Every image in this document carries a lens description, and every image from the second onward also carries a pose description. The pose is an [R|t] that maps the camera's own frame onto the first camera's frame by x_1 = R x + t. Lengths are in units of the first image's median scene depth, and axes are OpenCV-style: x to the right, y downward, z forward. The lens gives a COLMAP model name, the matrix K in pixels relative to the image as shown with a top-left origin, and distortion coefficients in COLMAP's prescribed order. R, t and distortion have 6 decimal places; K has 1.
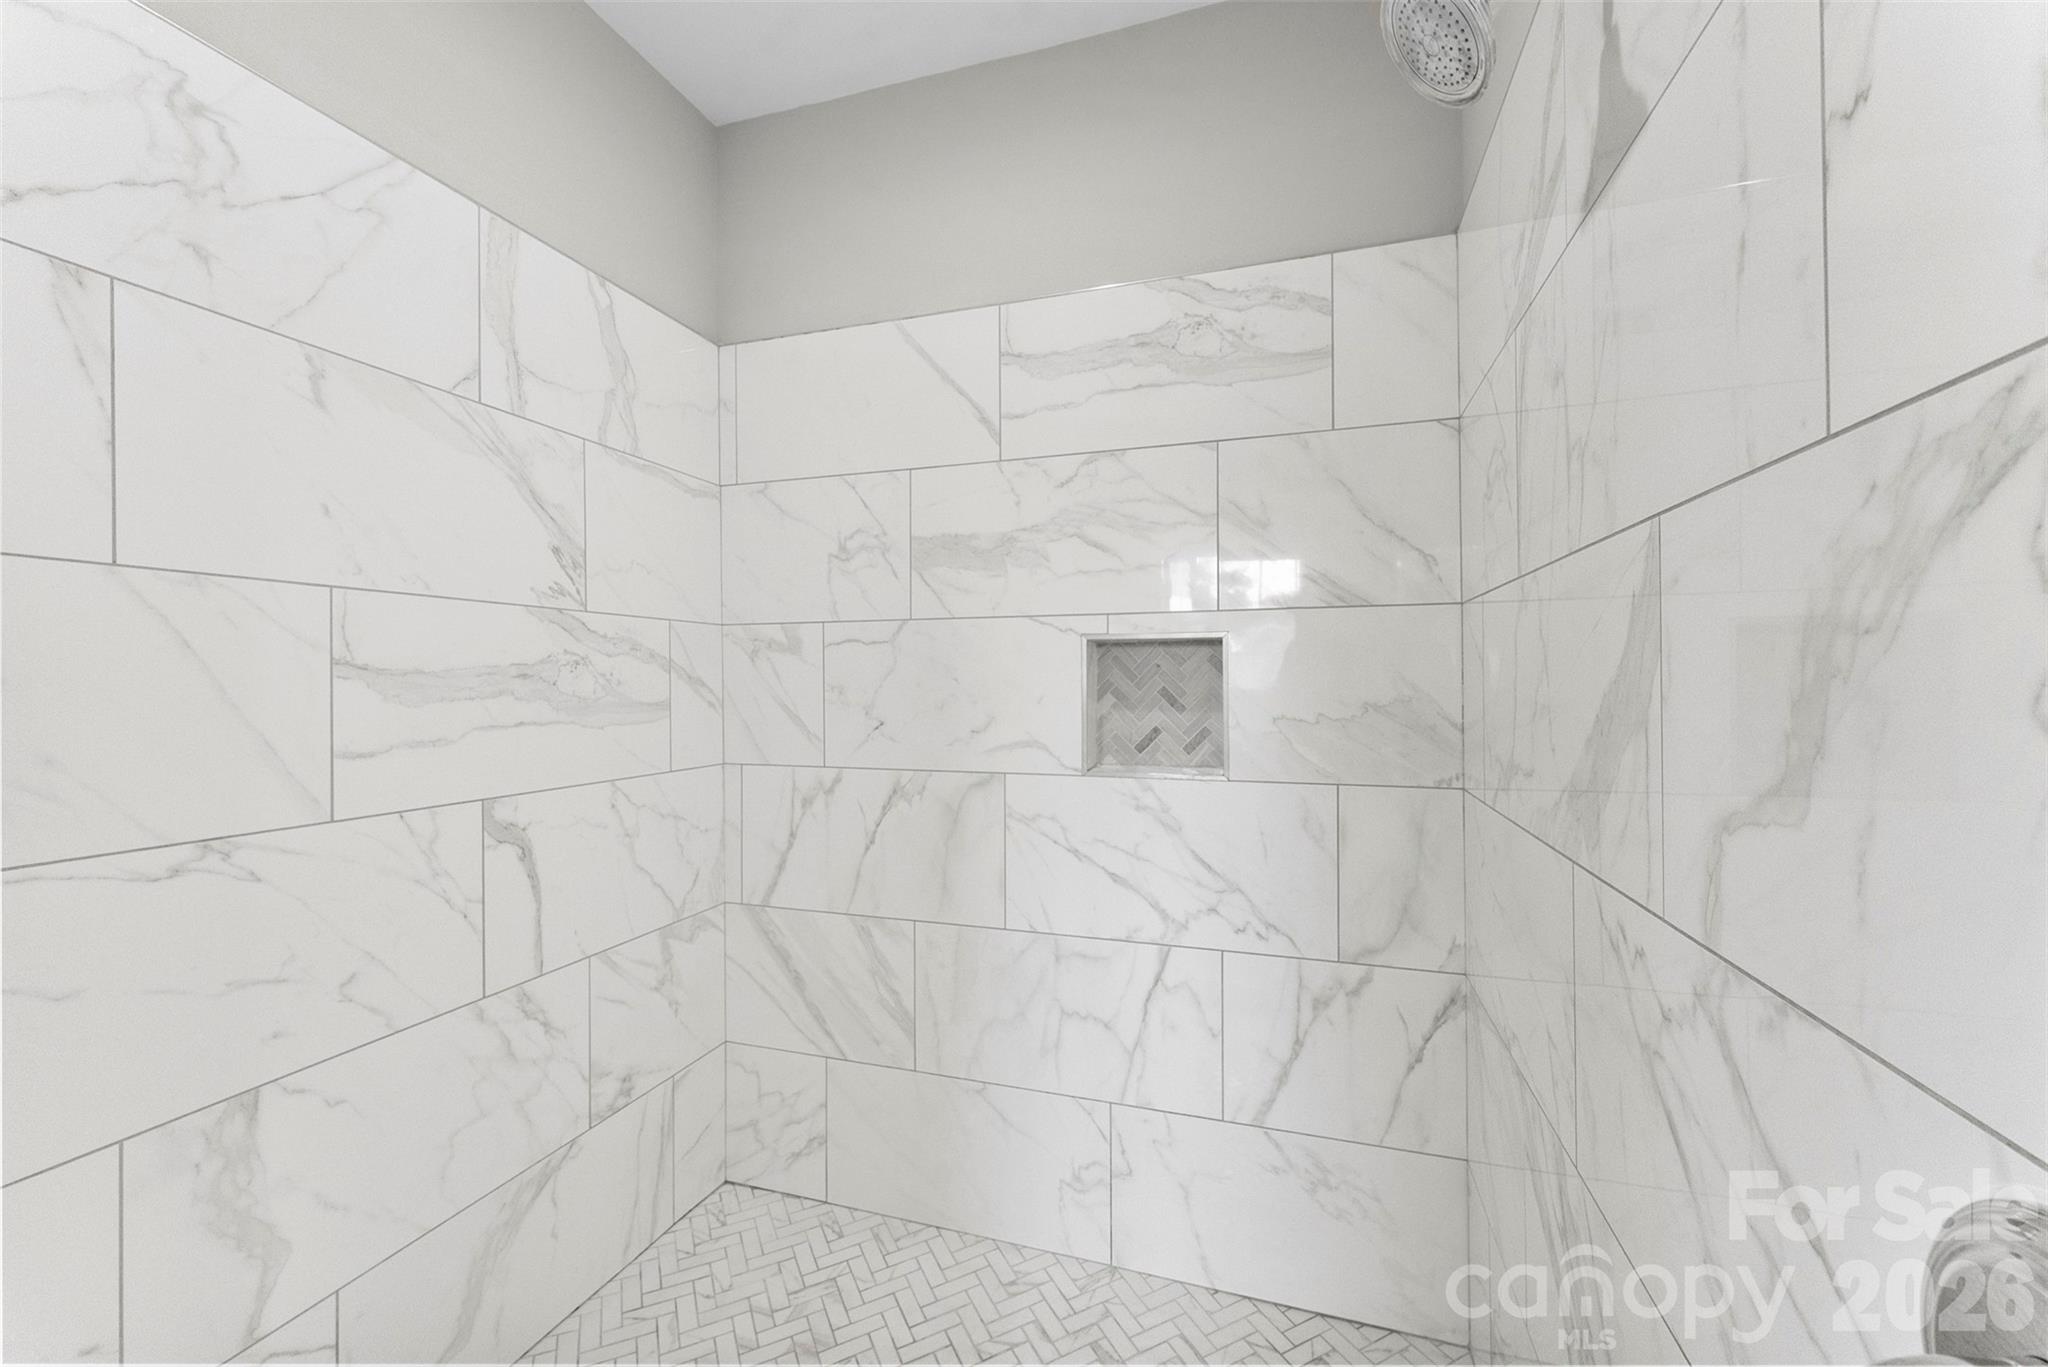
lens RADIAL K [[833.1, 0, 1024.0], [0, 833.1, 683.5], [0, 0, 1]] dist [0.000096, -0.000166]
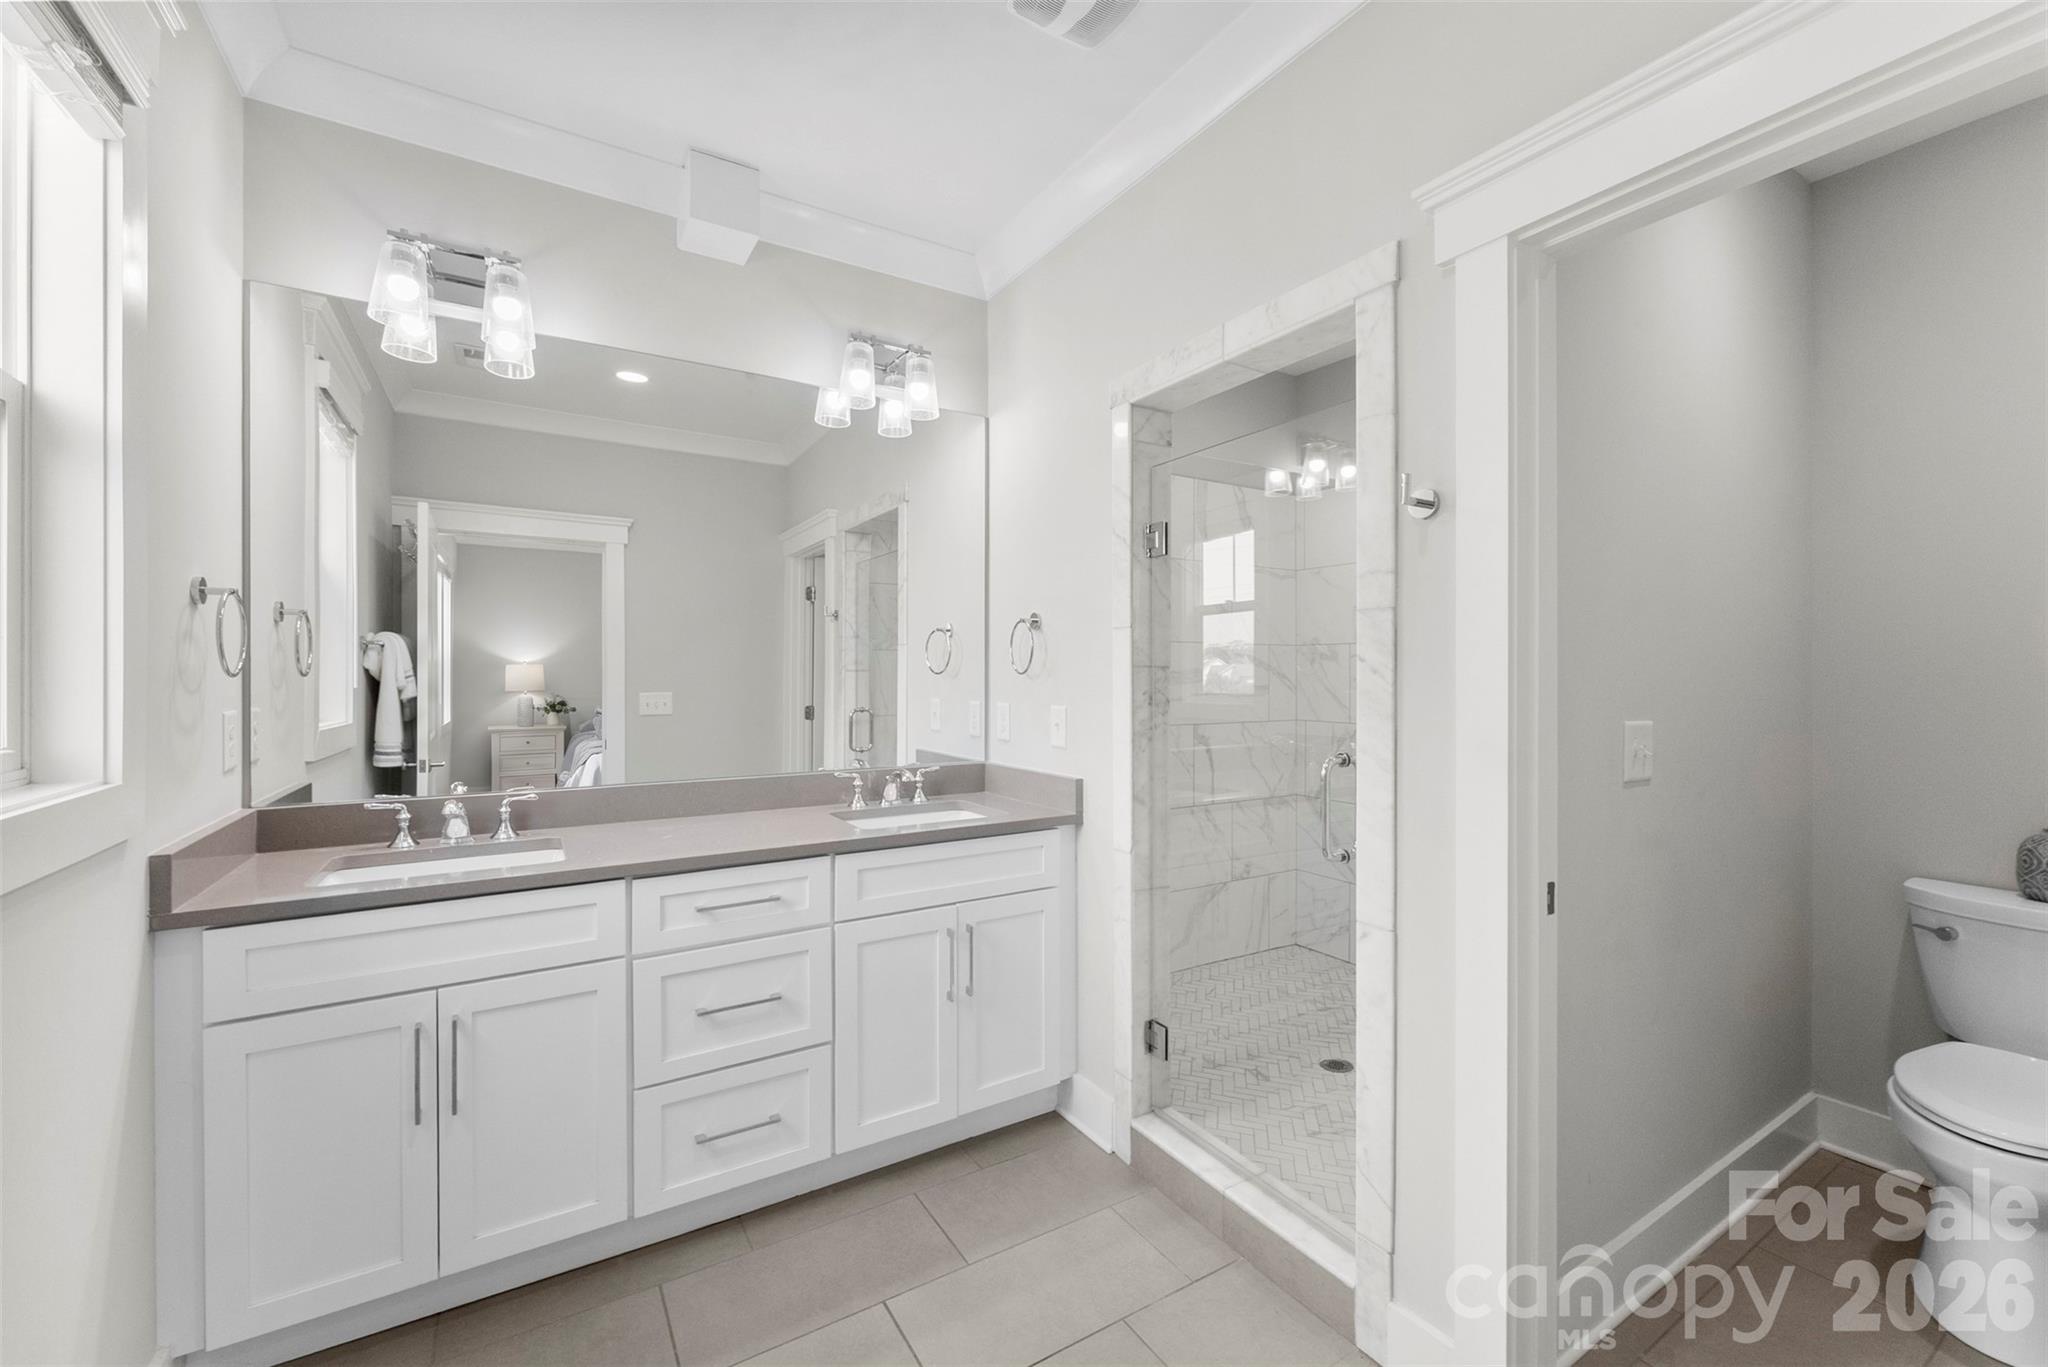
lens RADIAL K [[833.1, 0, 1024.0], [0, 833.1, 683.5], [0, 0, 1]] dist [0.000096, -0.000166]
pose [[0.766938, 0.008602, -0.641663, 0.401660], [-0.004473, 0.999958, 0.008060, 0.002356], [0.641705, -0.003311, 0.766944, -0.898637]]
